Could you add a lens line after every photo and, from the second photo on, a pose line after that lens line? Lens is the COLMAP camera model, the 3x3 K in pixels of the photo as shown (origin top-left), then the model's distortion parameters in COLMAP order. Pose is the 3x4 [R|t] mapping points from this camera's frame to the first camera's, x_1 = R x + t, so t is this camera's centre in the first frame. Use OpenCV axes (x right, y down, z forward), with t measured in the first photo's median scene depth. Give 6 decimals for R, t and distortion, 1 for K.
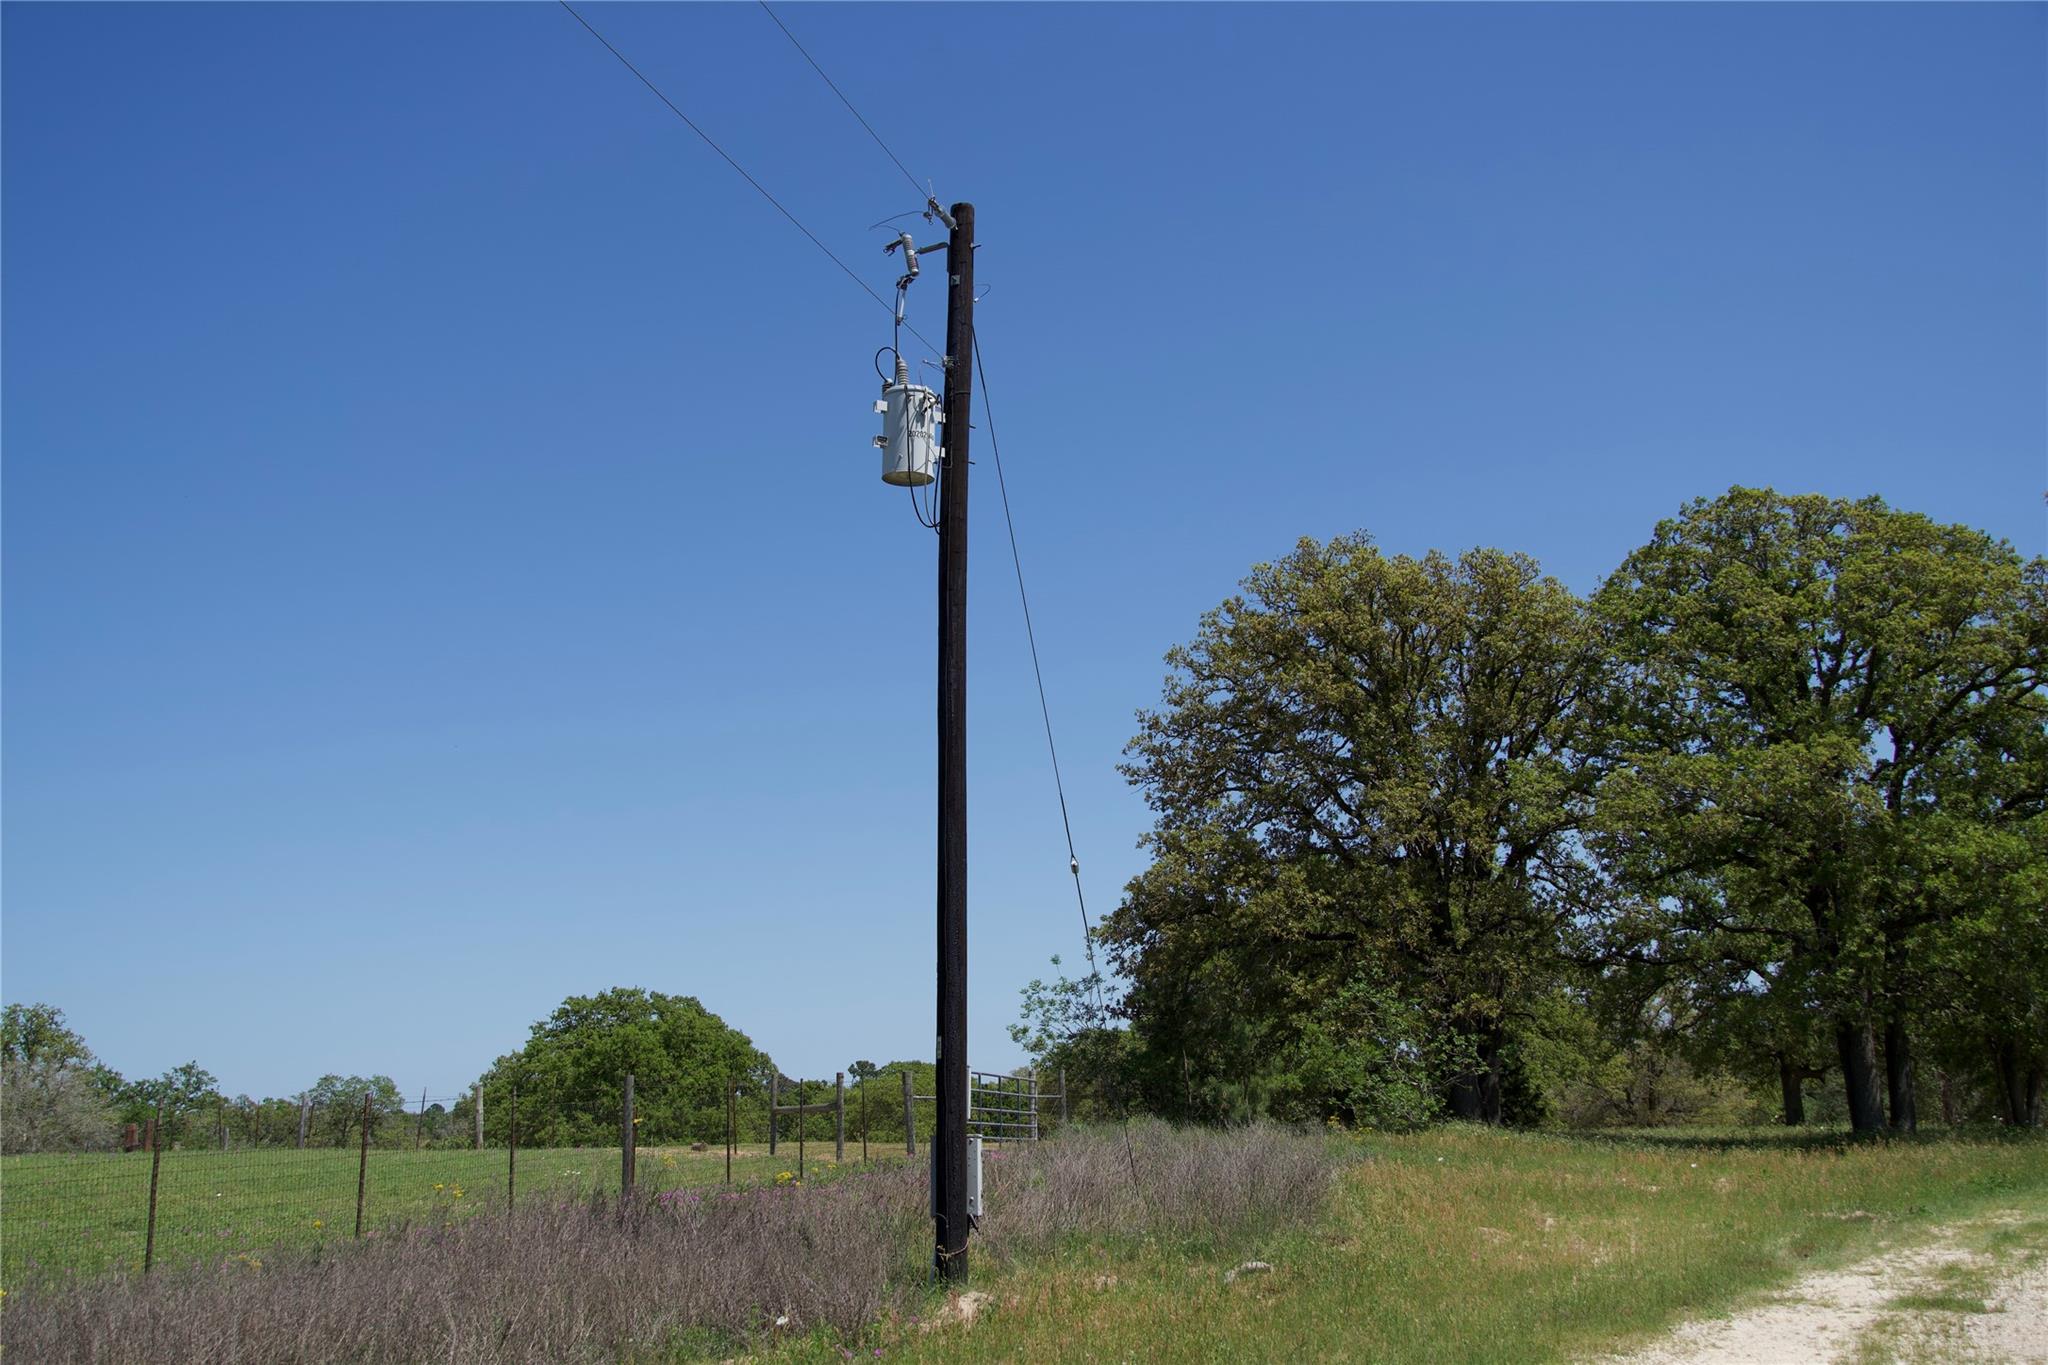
lens RADIAL K [[2102.2, 0, 1027.7], [0, 2102.2, 678.8], [0, 0, 1]] dist [-0.017250, 0.000000]
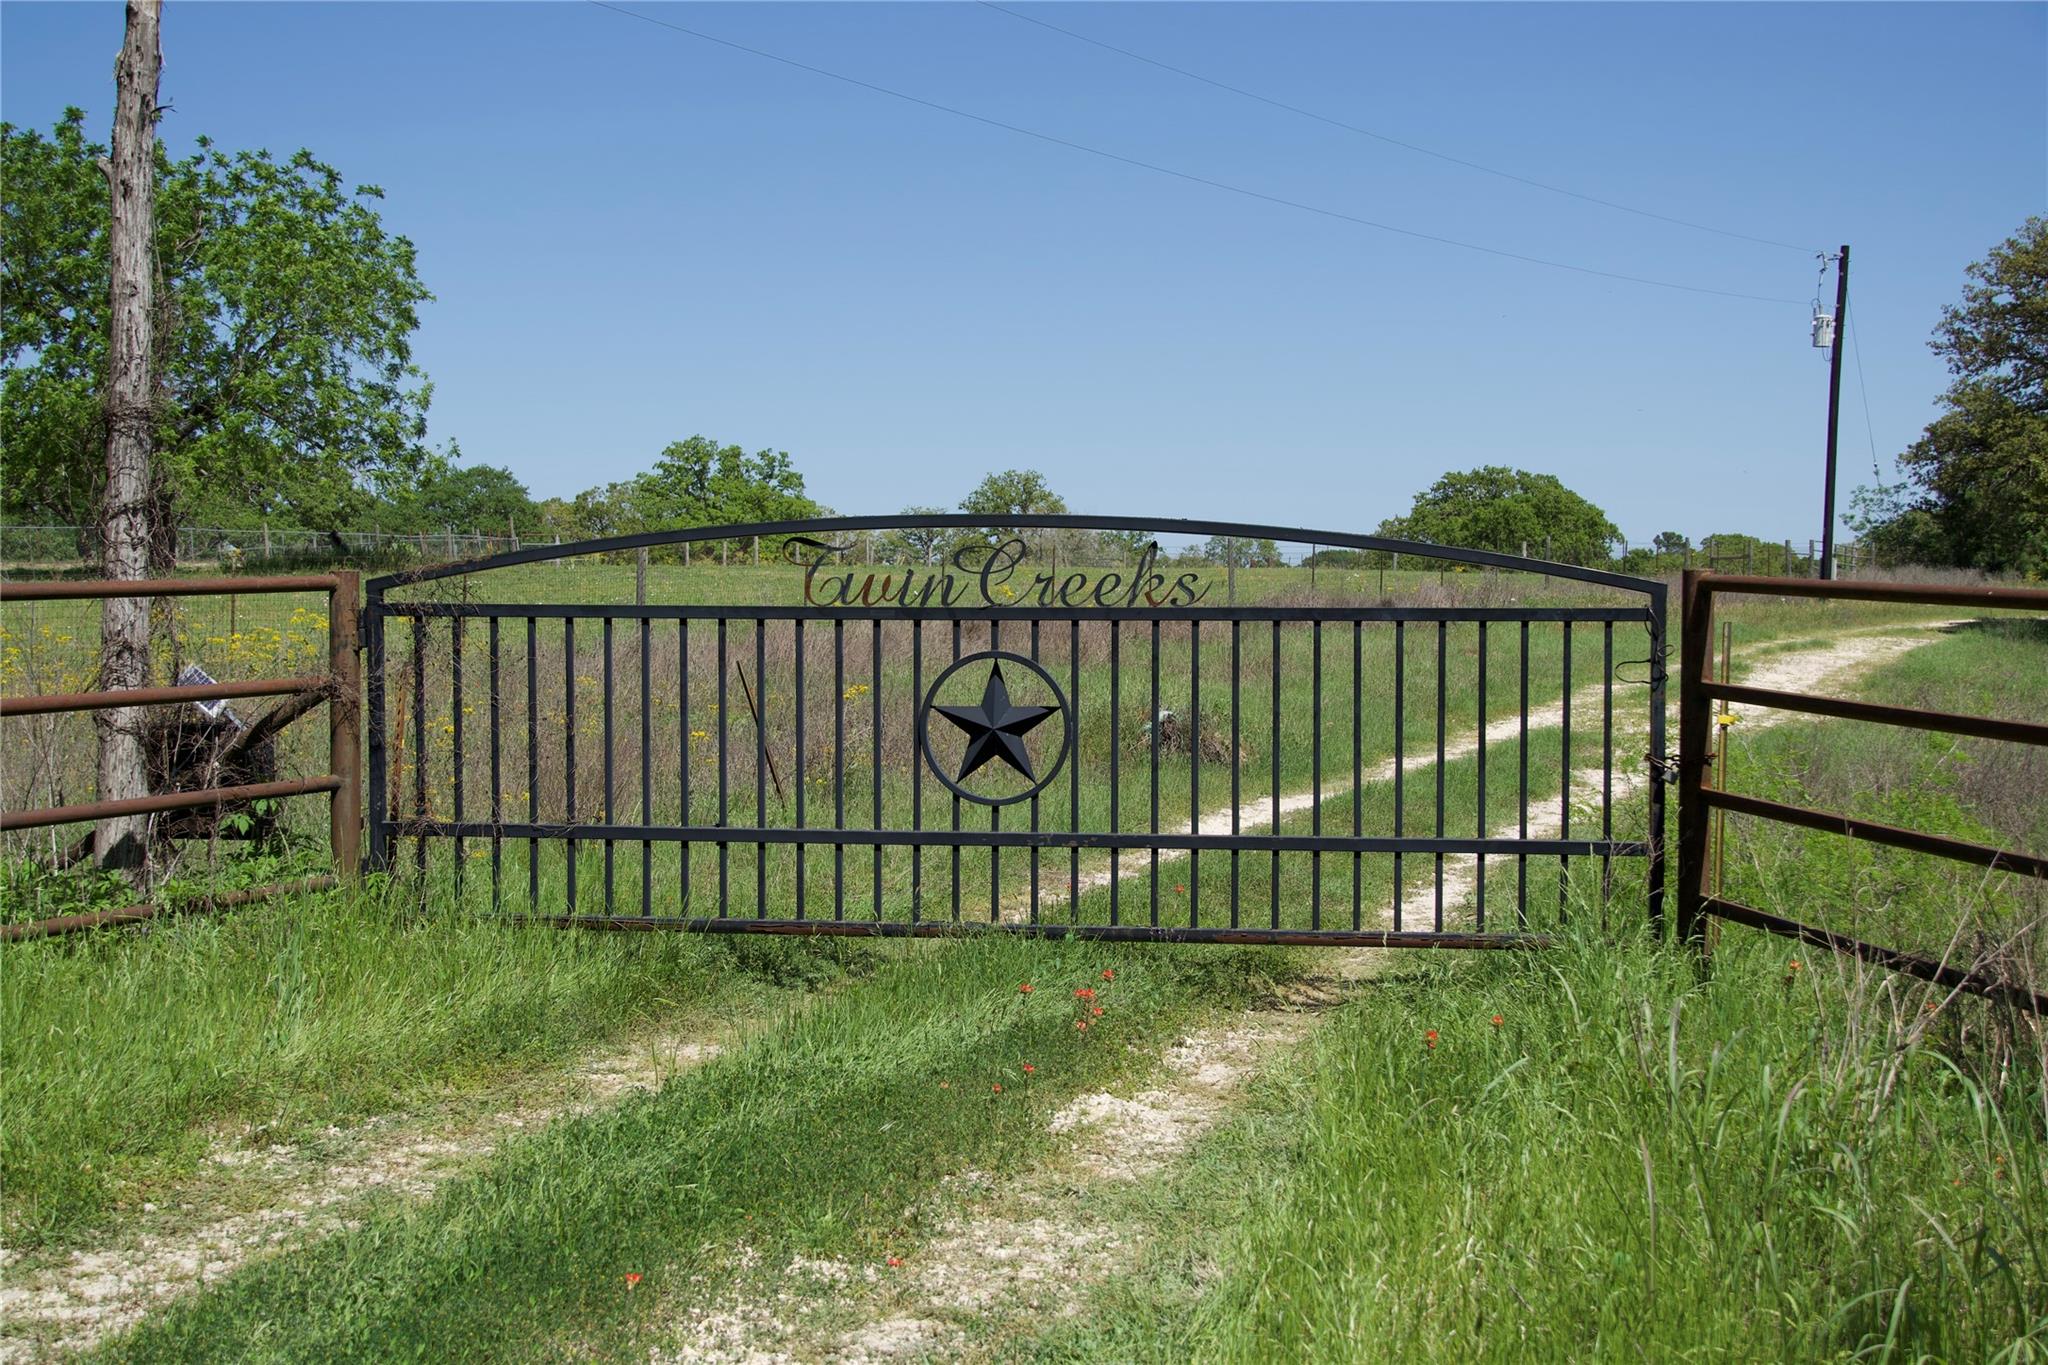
lens RADIAL K [[2429.5, 0, 1019.8], [0, 2429.5, 673.4], [0, 0, 1]] dist [0.012096, 0.000000]
pose [[0.946008, 0.048433, -0.320504, -0.001087], [0.029420, 0.971864, 0.233699, -0.151869], [0.322805, -0.230510, 0.917966, -0.836367]]
